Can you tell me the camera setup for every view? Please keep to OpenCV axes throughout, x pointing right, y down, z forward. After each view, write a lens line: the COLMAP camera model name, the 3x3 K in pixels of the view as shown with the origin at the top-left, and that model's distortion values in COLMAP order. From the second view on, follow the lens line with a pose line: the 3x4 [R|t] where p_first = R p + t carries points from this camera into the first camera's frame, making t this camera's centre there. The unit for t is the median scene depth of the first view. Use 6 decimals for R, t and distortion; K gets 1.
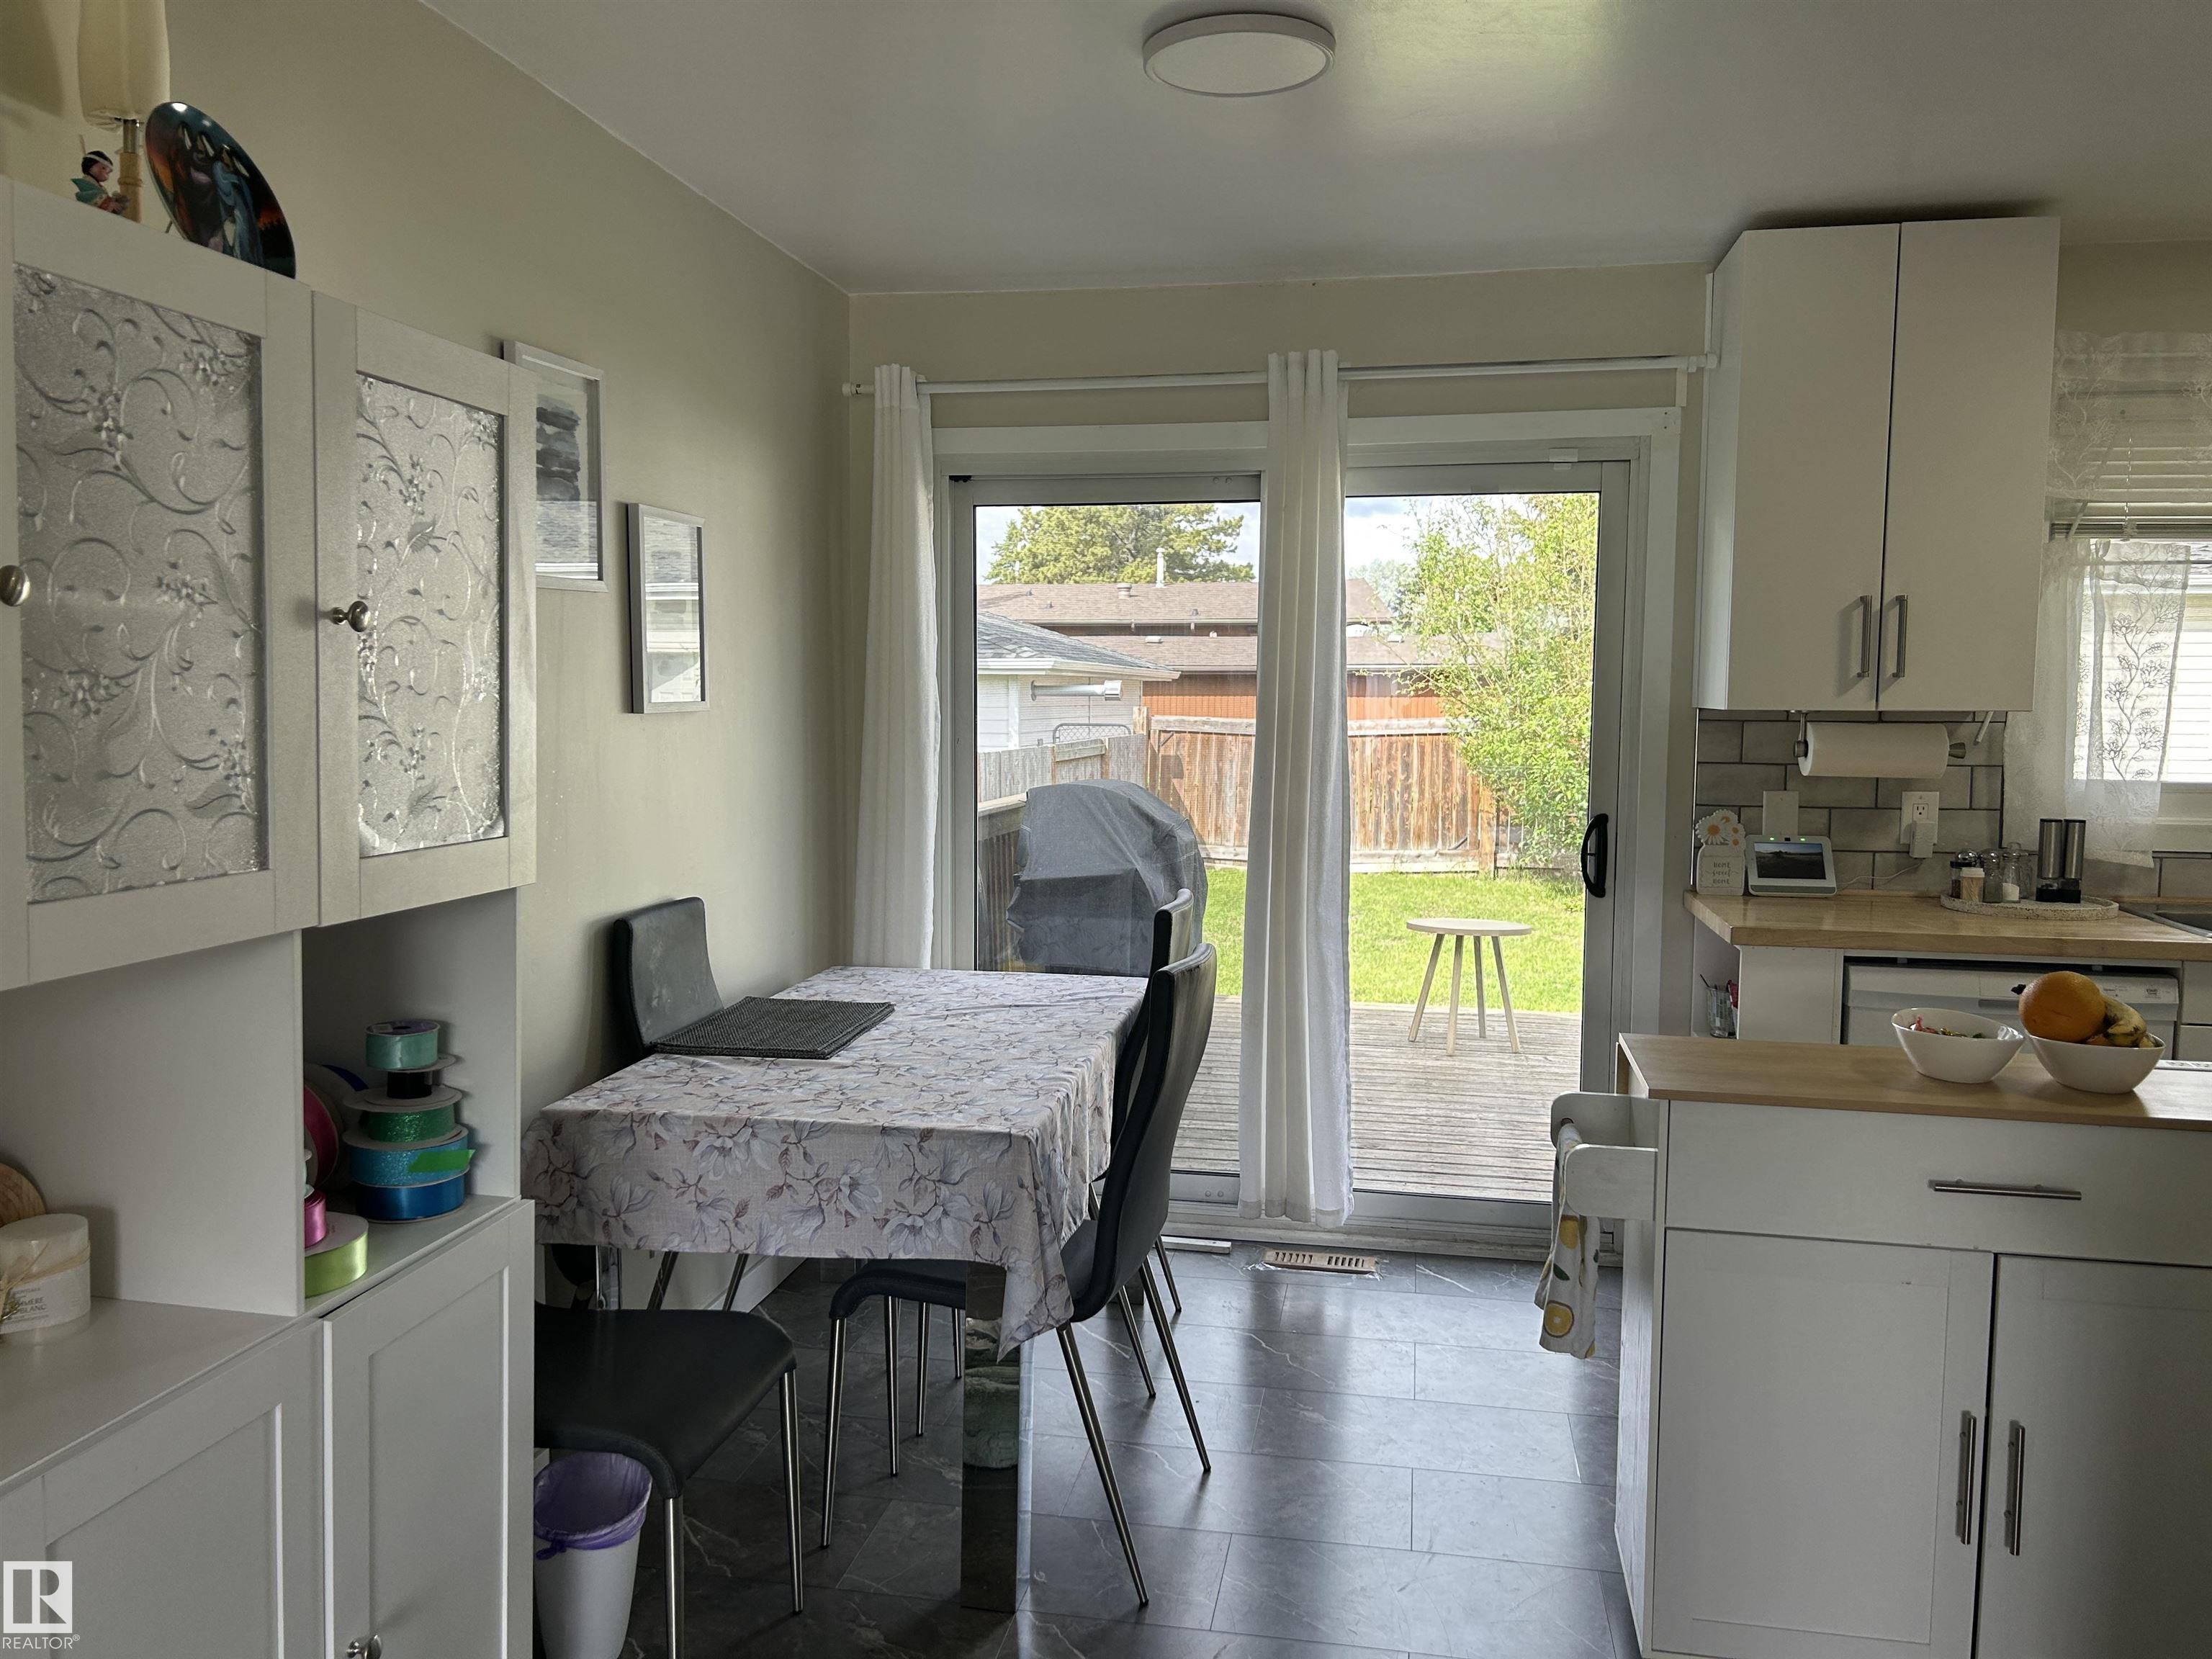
lens RADIAL K [[1649.6, 0, 1097.4], [0, 1649.6, 830.4], [0, 0, 1]] dist [0.022825, -0.025241]
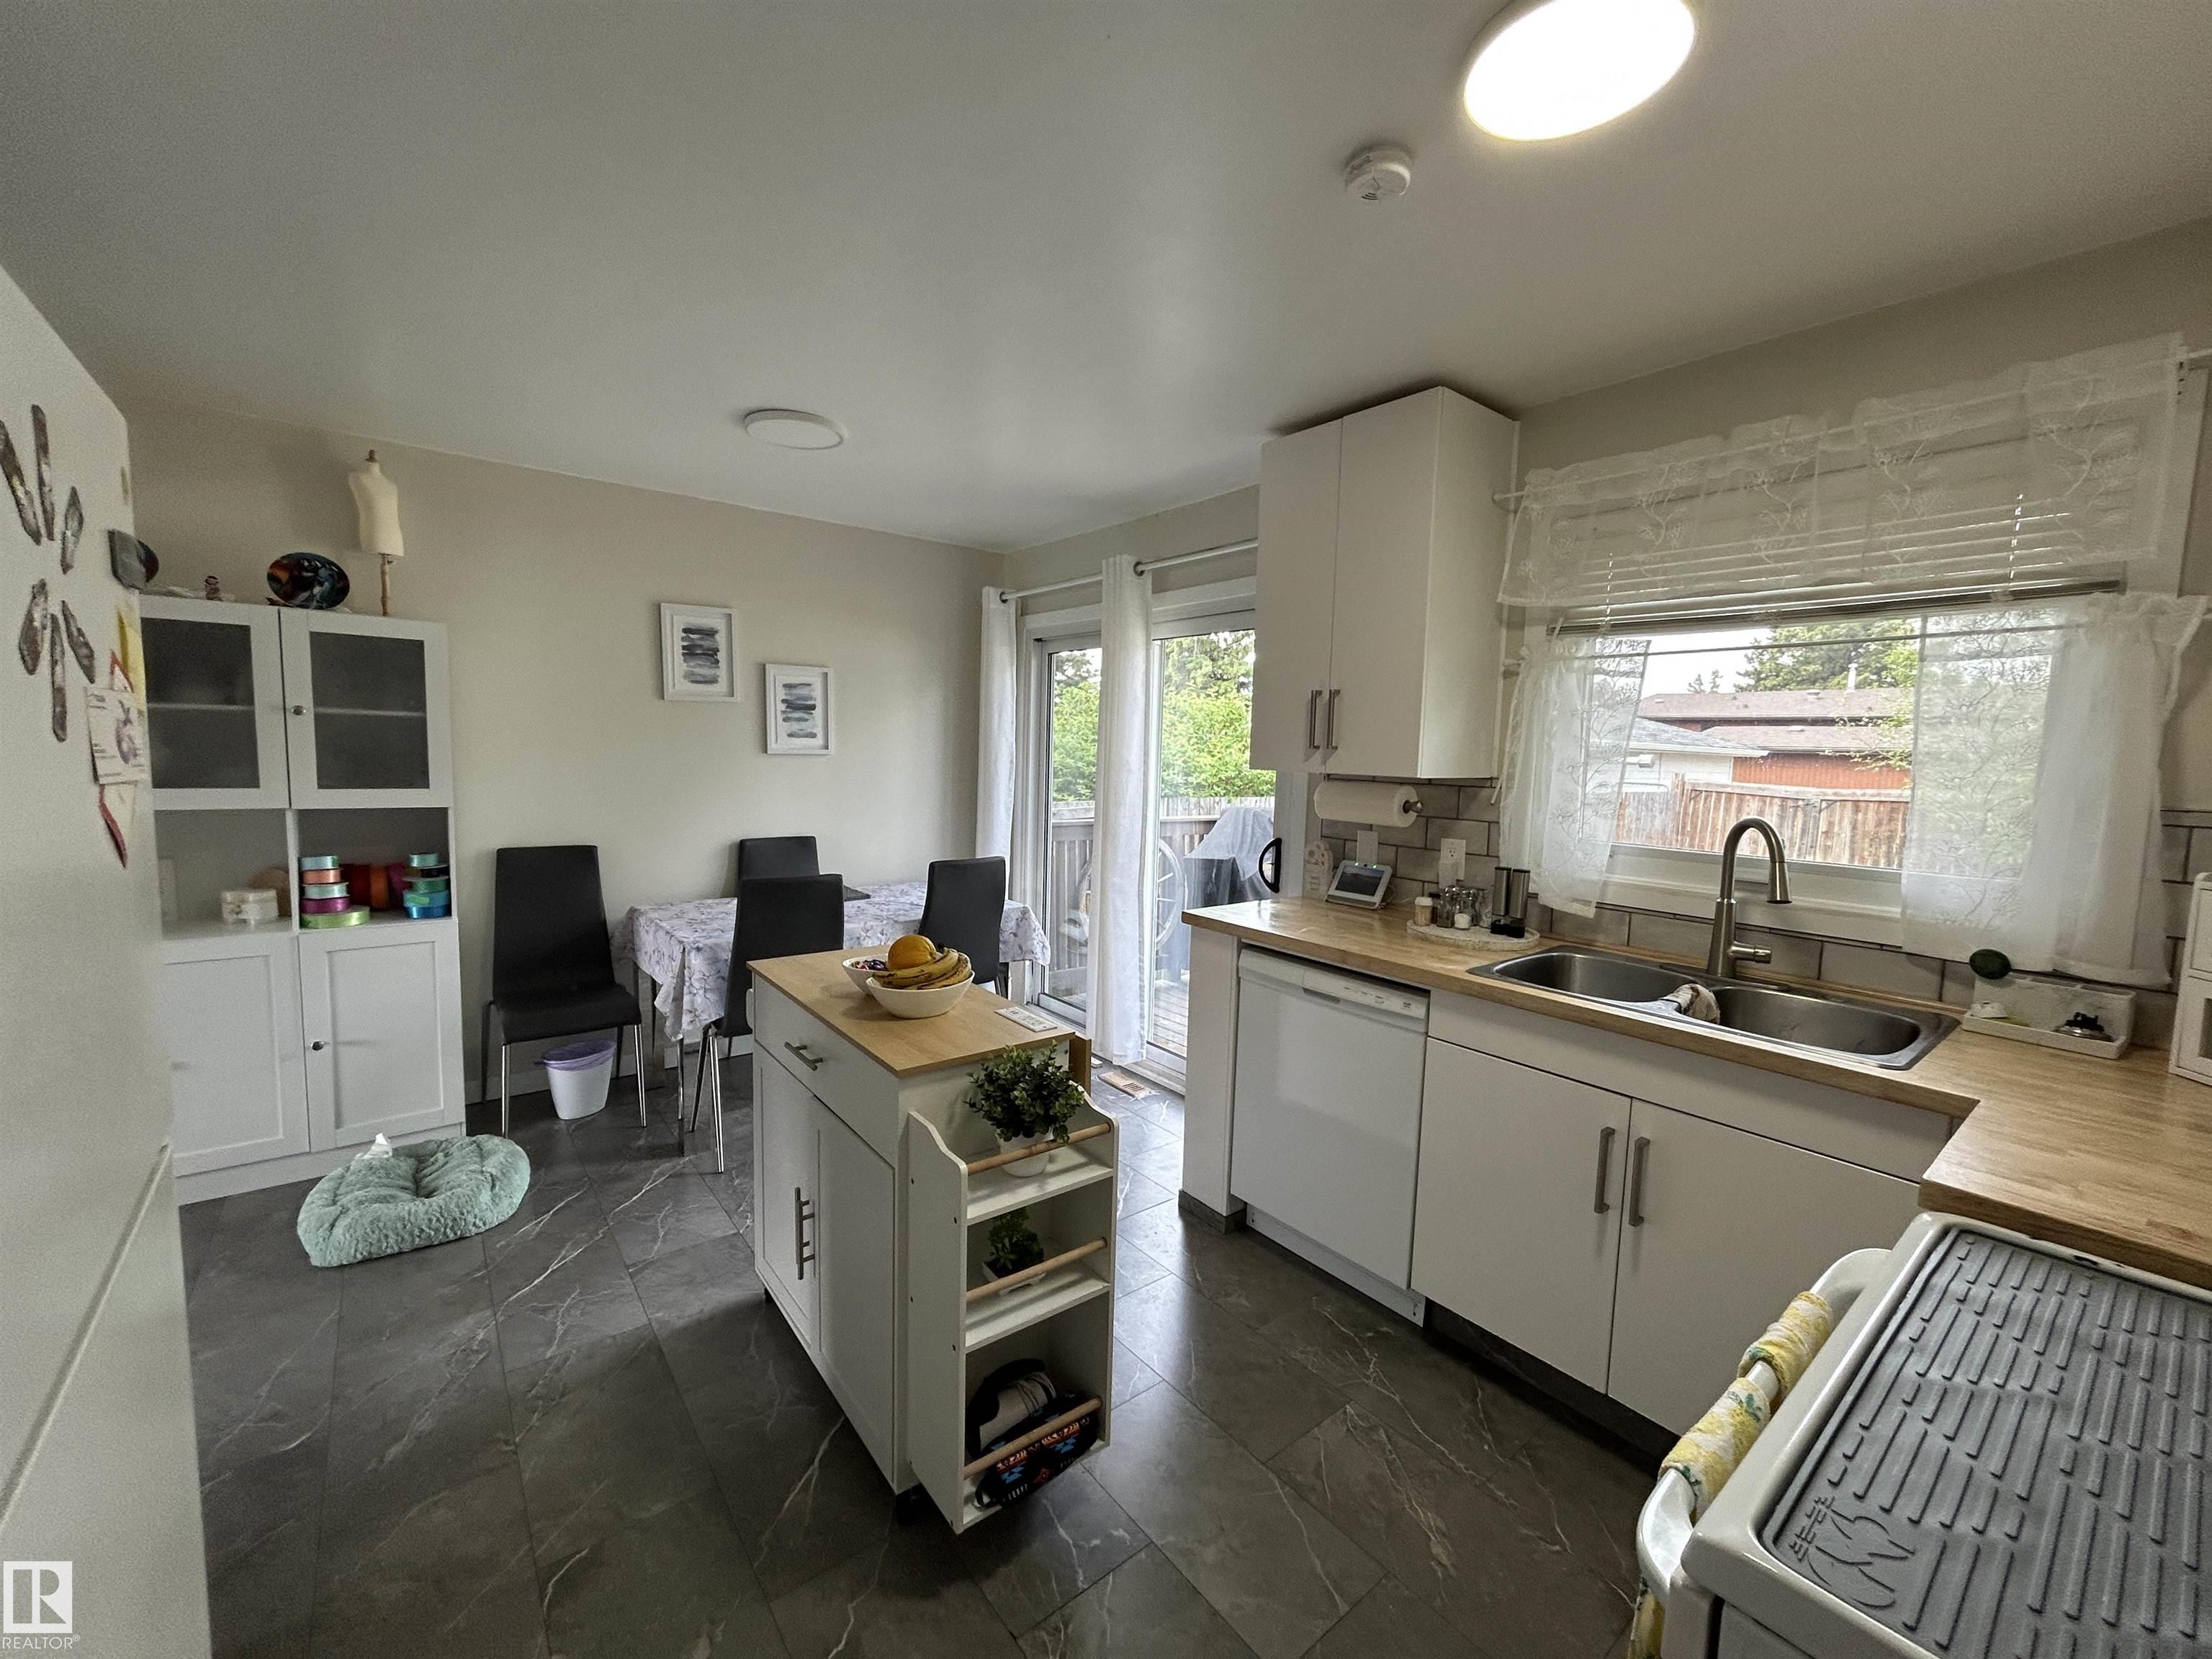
lens RADIAL K [[892.0, 0, 1110.3], [0, 892.0, 825.9], [0, 0, 1]] dist [-0.001129, -0.000029]
pose [[0.760797, 0.073830, -0.644776, 0.768050], [-0.077784, 0.996720, 0.022349, -0.029088], [0.644311, 0.033150, 0.764045, 0.296809]]
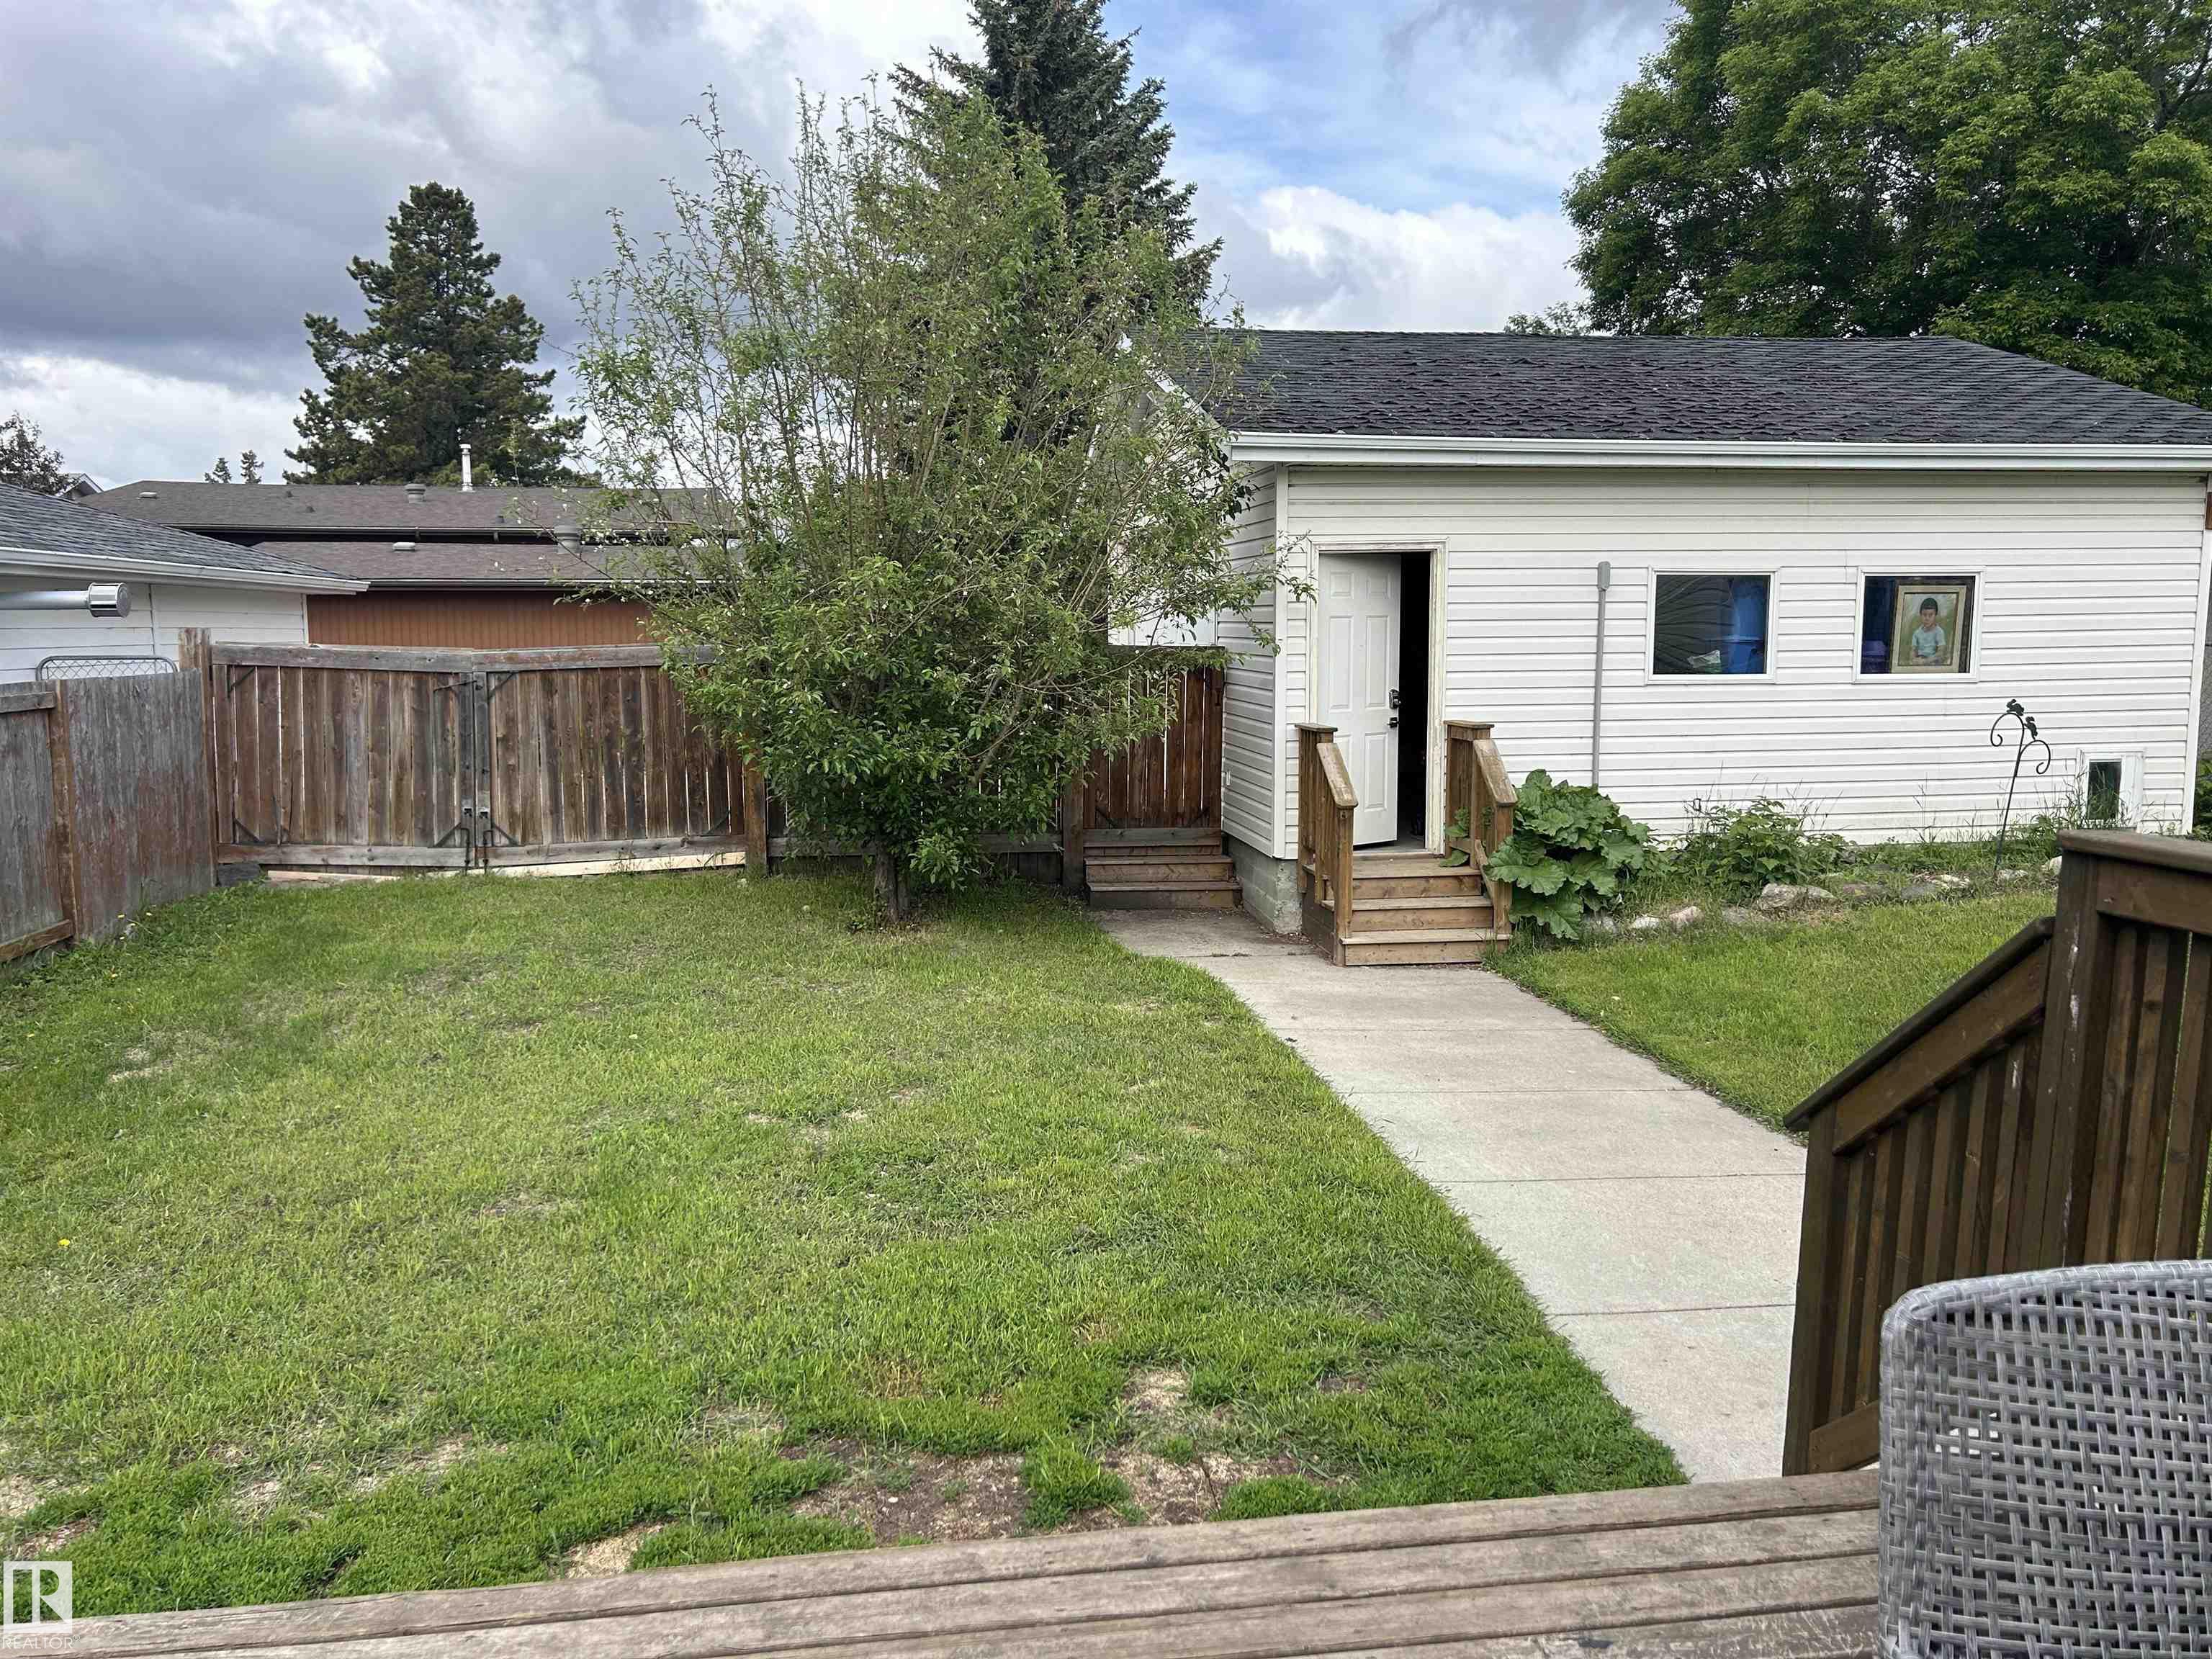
lens RADIAL K [[1649.6, 0, 1126.0], [0, 1649.6, 837.3], [0, 0, 1]] dist [0.022825, -0.025241]
pose [[0.935507, -0.049768, 0.349786, 0.648261], [0.033875, 0.998103, 0.051414, -0.079956], [-0.351681, -0.036249, 0.935418, 1.400491]]
